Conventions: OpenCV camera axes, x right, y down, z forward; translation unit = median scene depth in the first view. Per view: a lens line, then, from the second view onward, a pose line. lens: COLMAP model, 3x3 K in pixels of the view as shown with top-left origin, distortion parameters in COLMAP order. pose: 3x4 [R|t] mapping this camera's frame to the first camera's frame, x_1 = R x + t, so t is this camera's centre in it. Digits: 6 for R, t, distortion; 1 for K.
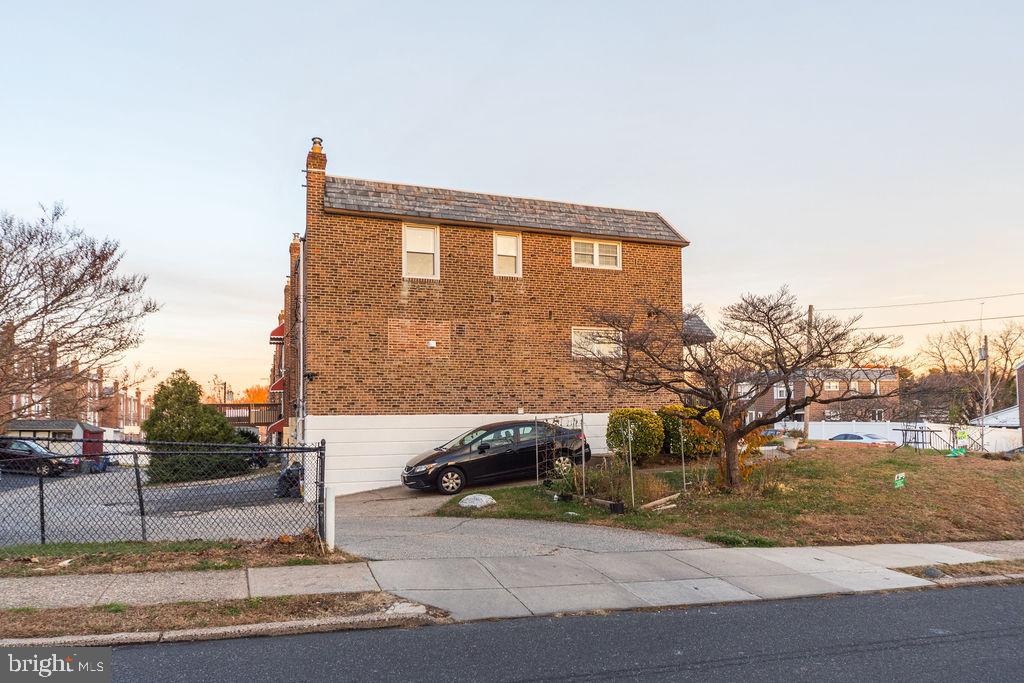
lens RADIAL K [[701.2, 0, 512.3], [0, 701.2, 334.8], [0, 0, 1]] dist [0.003903, -0.000211]
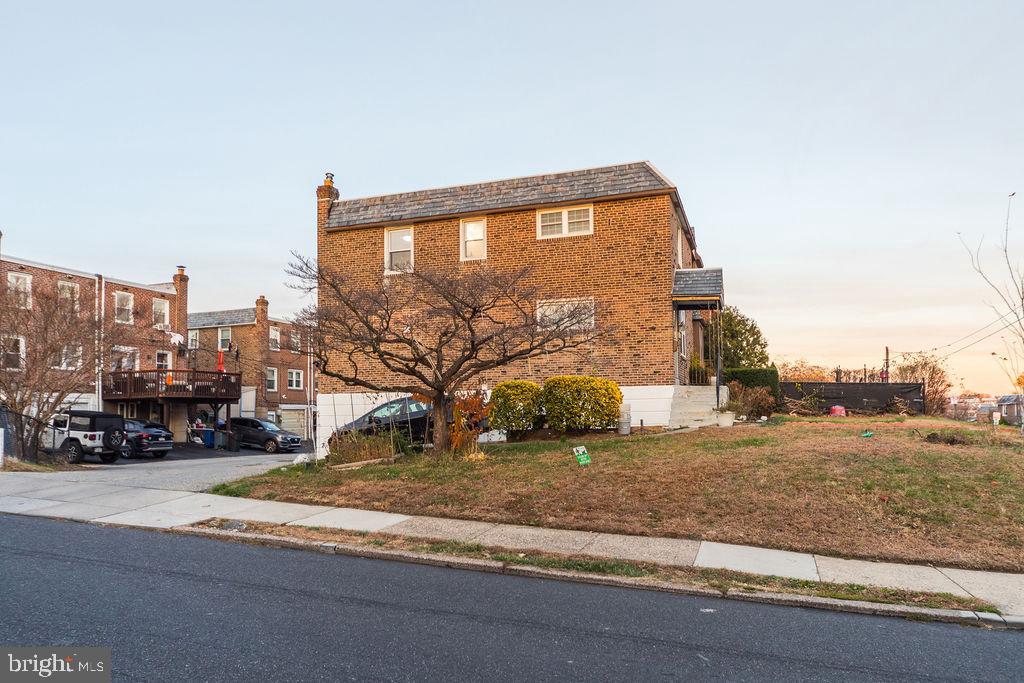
lens RADIAL K [[701.2, 0, 513.1], [0, 701.2, 348.6], [0, 0, 1]] dist [0.003903, -0.000211]
pose [[0.747995, -0.047889, -0.661974, 0.727978], [0.085697, 0.996013, 0.024778, 0.029917], [0.658148, -0.075263, 0.749117, 0.223091]]
